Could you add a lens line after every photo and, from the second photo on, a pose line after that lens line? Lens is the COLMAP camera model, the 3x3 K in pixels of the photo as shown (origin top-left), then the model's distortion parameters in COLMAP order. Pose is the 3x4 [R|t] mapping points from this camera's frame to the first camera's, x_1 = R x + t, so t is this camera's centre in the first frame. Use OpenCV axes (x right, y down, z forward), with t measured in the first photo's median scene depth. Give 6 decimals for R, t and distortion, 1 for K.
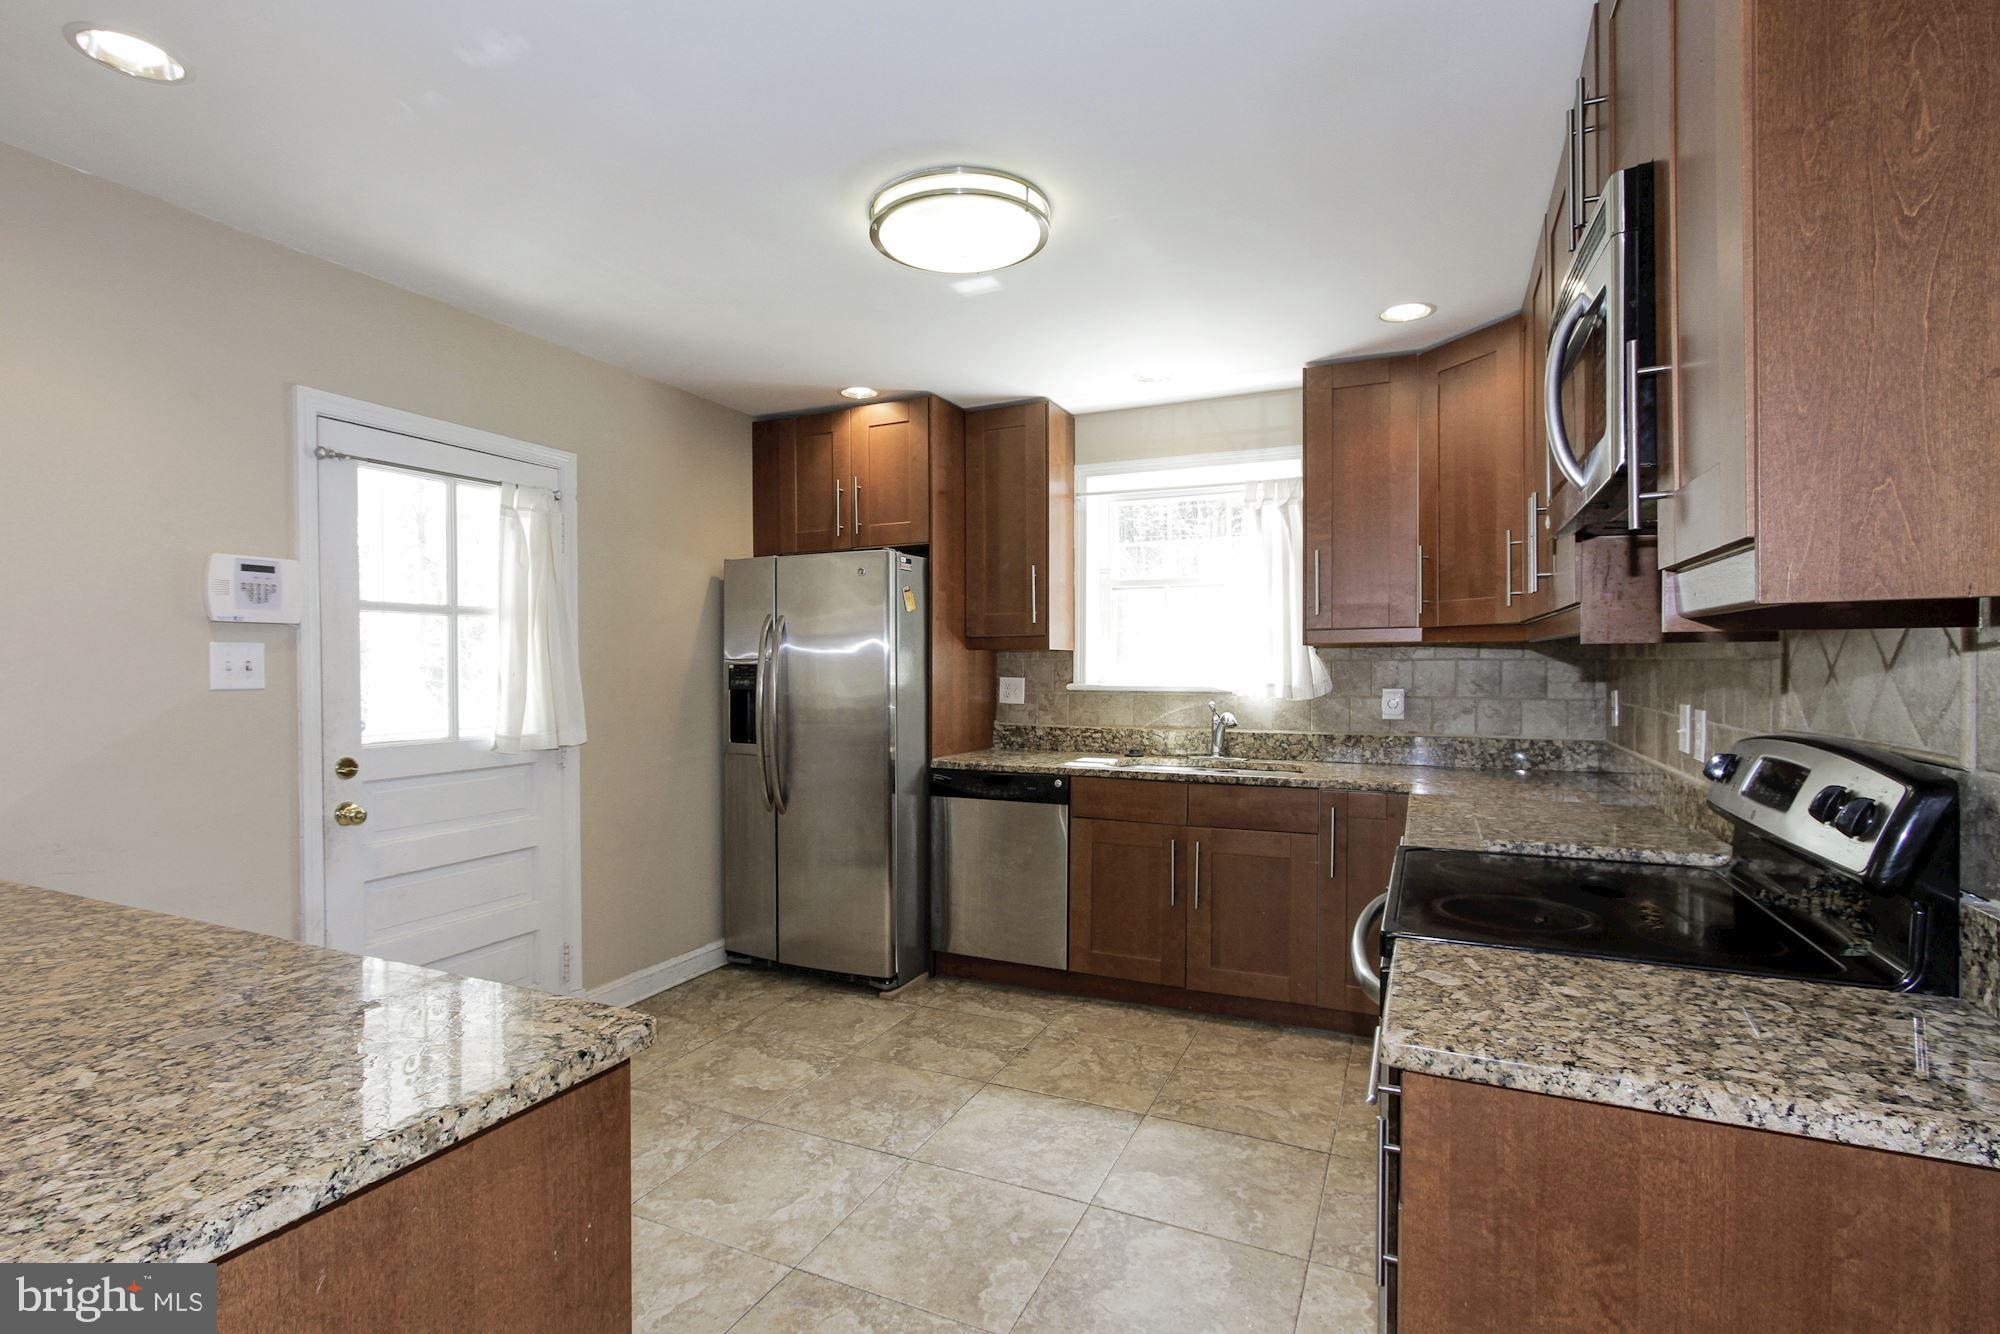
lens RADIAL K [[927.7, 0, 993.5], [0, 927.7, 638.3], [0, 0, 1]] dist [-0.005190, 0.002097]
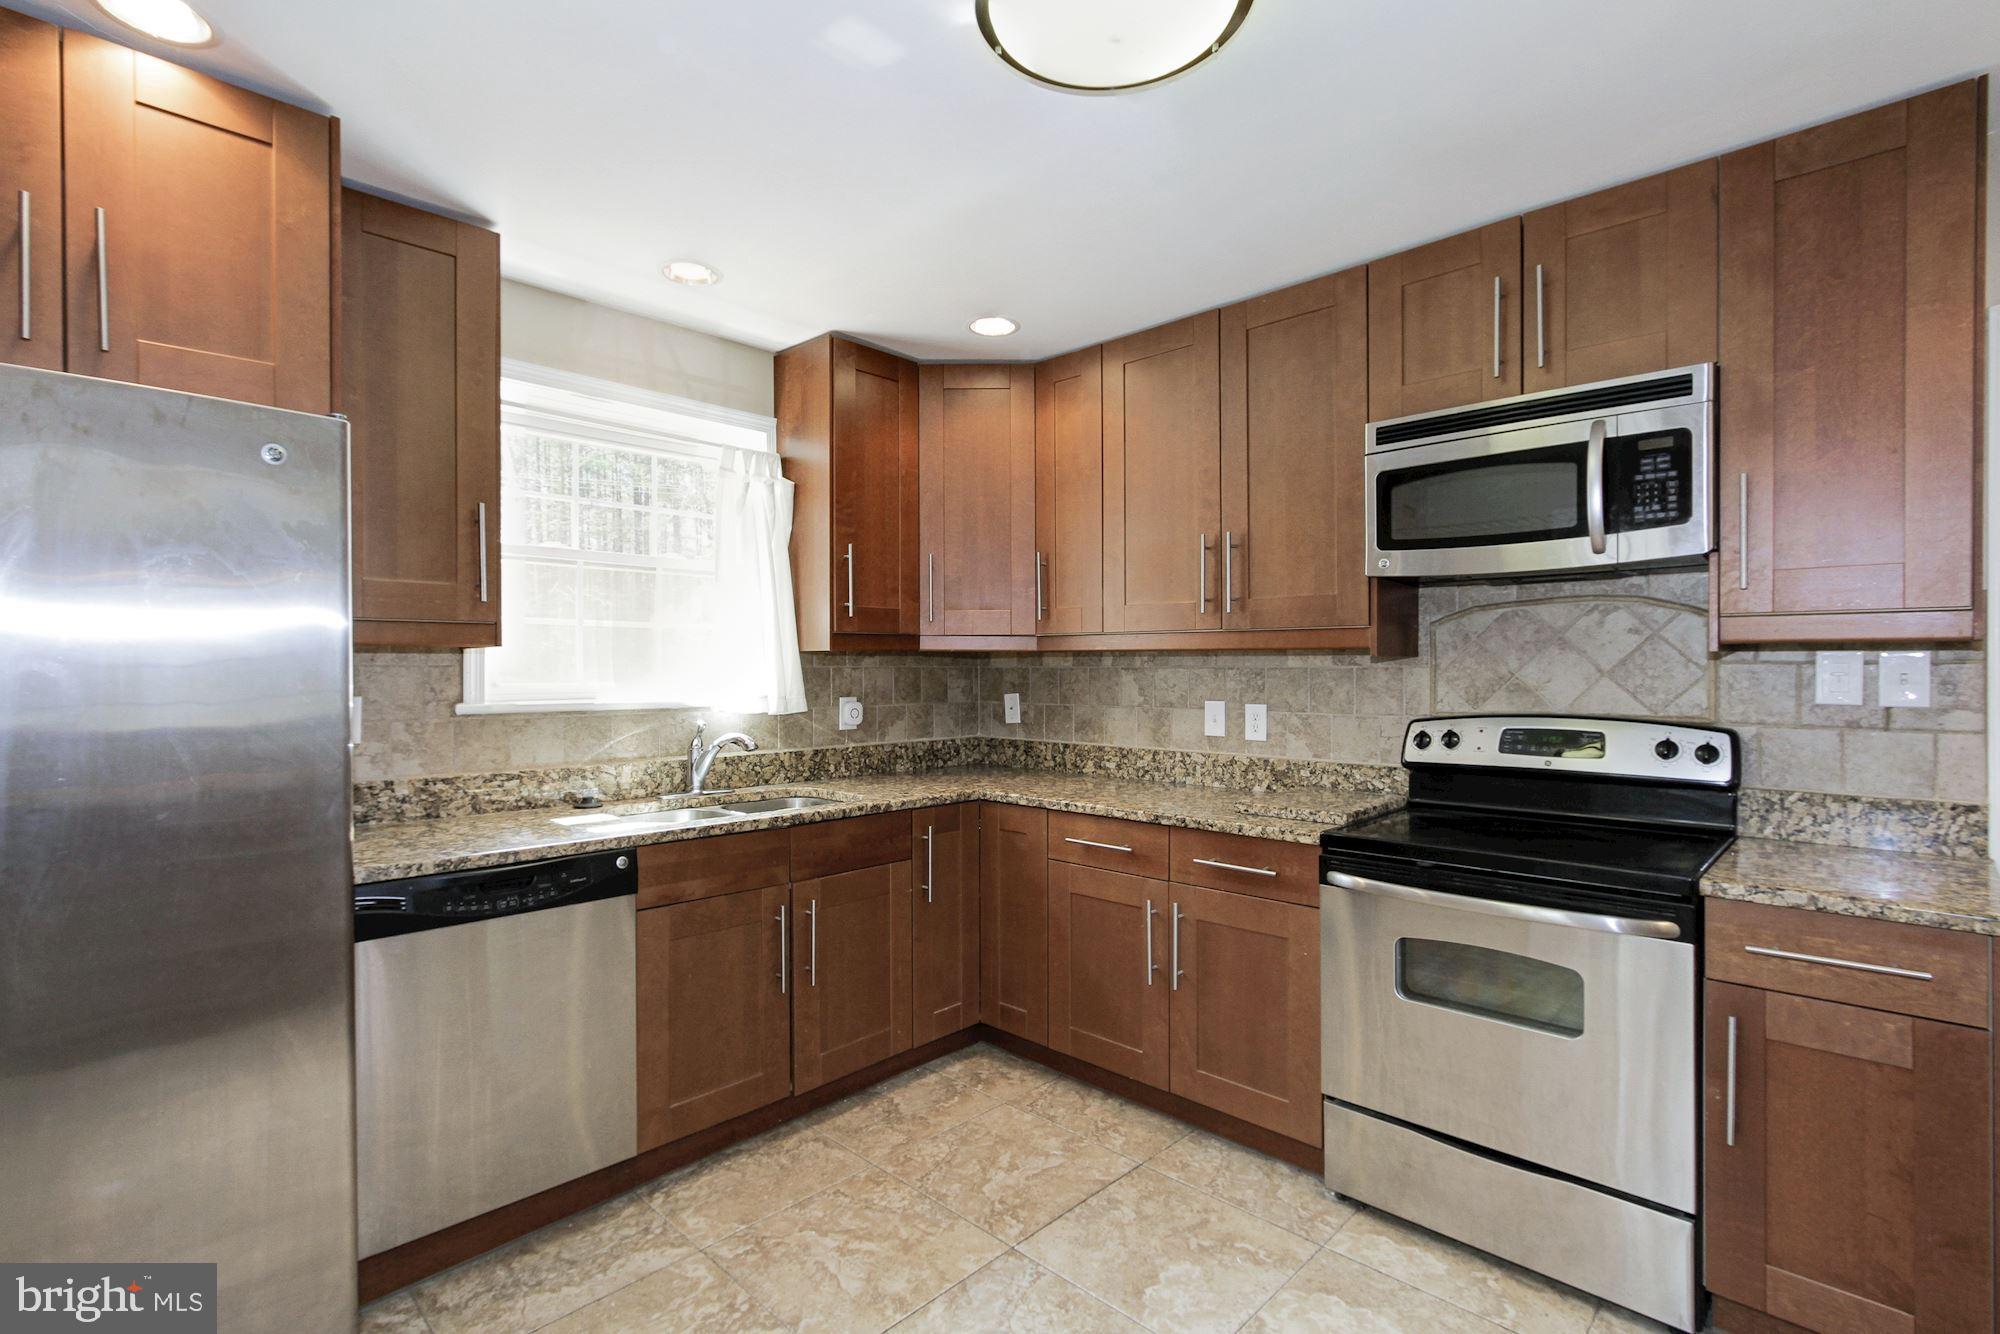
lens RADIAL K [[927.7, 0, 971.3], [0, 927.7, 642.0], [0, 0, 1]] dist [-0.005190, 0.002097]
pose [[0.346215, 0.029639, 0.937687, -0.555125], [-0.029186, 0.999357, -0.020812, 0.016953], [-0.937701, -0.020162, 0.346857, 0.712740]]
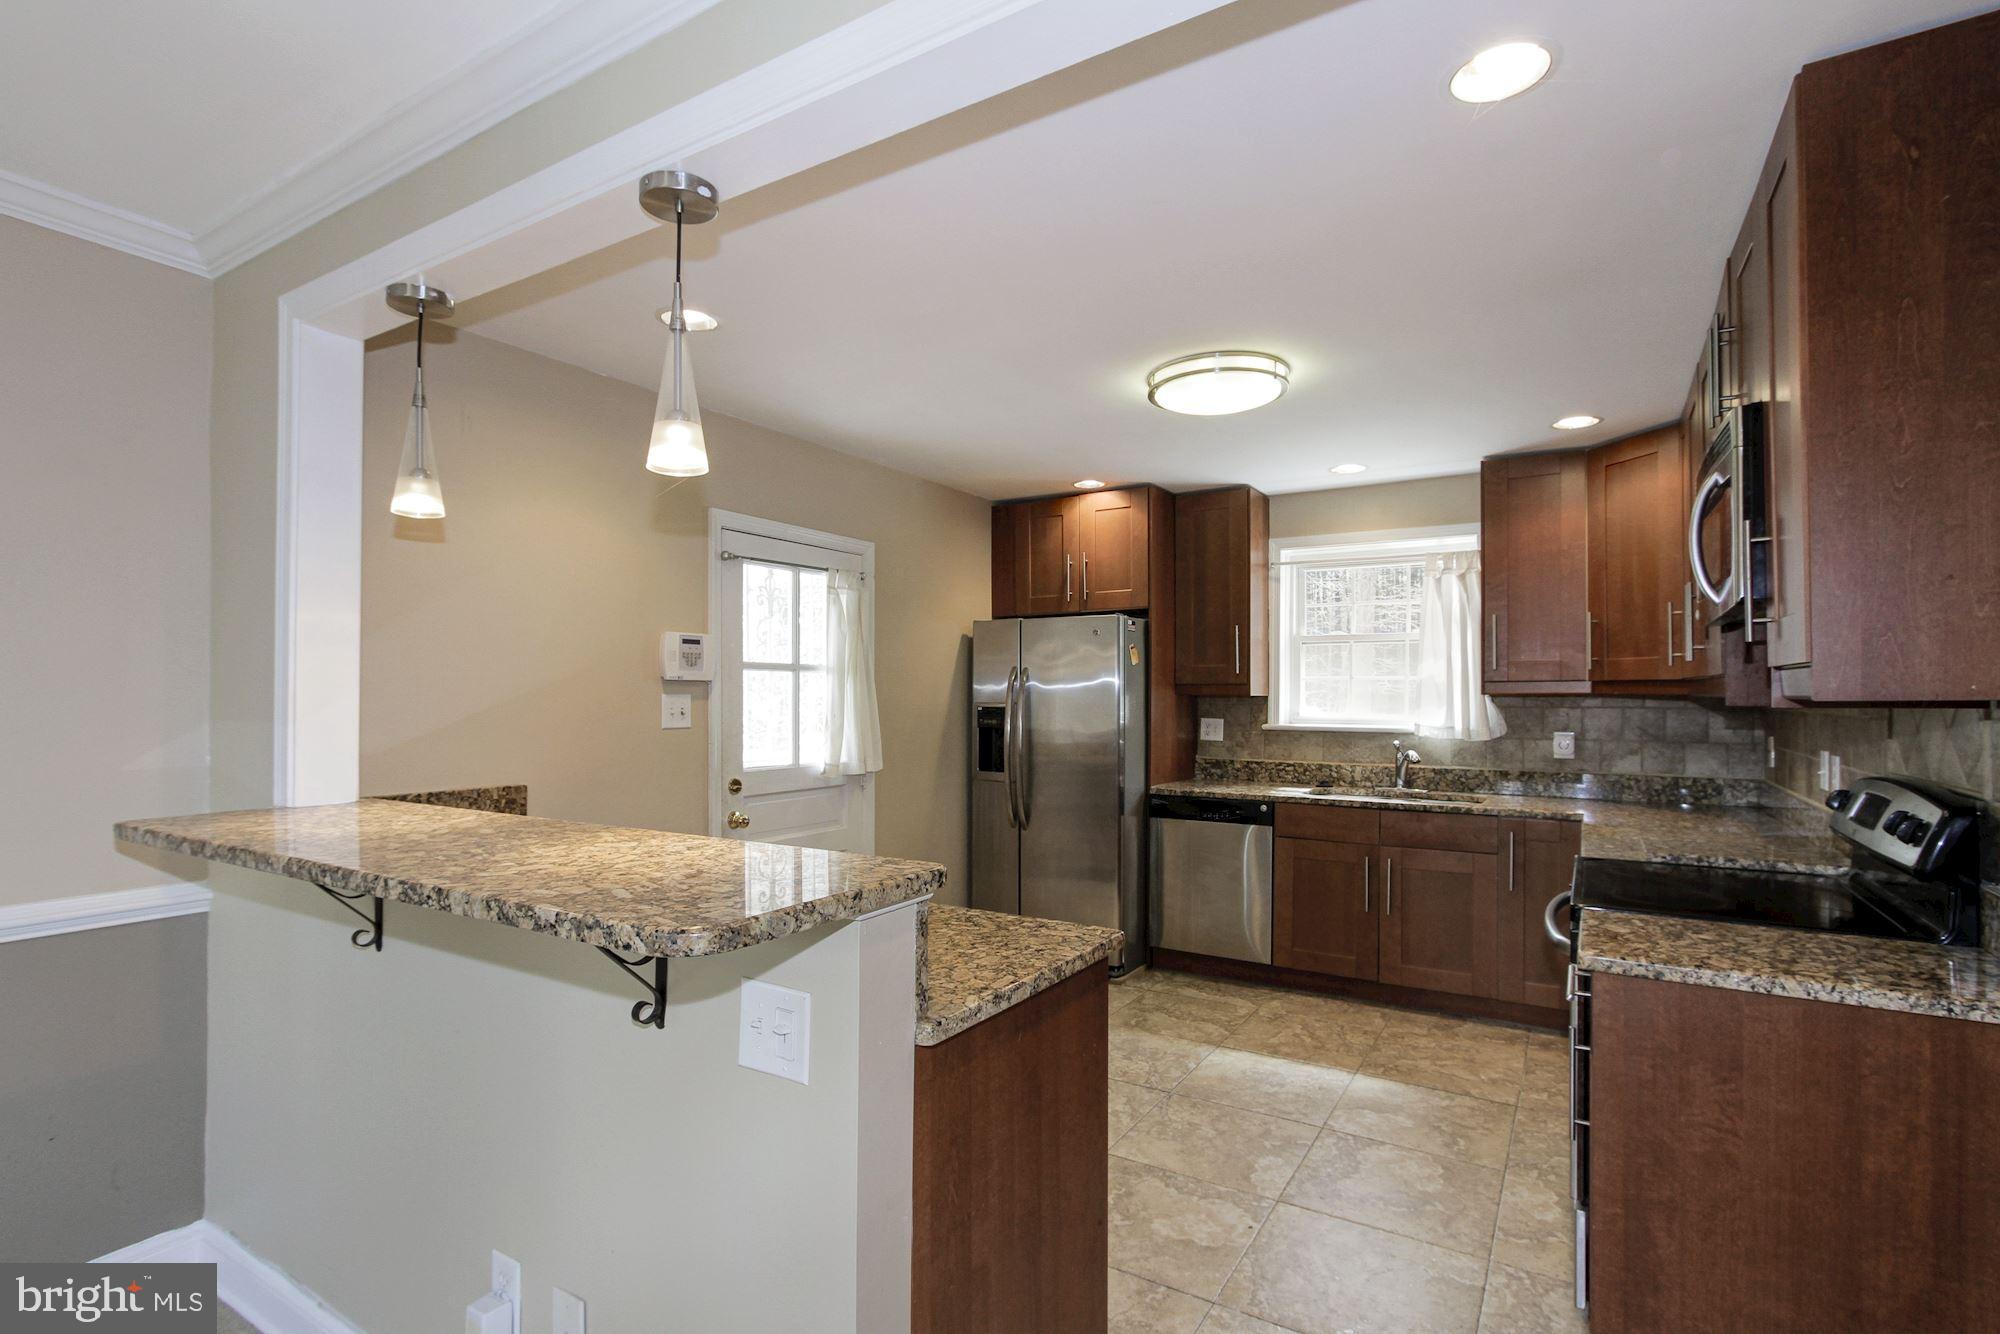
lens RADIAL K [[927.7, 0, 983.1], [0, 927.7, 661.5], [0, 0, 1]] dist [-0.005190, 0.002097]
pose [[0.990239, -0.003010, -0.139346, -0.148677], [0.002067, 0.999974, -0.006908, -0.031647], [0.139364, 0.006552, 0.990220, -0.292525]]
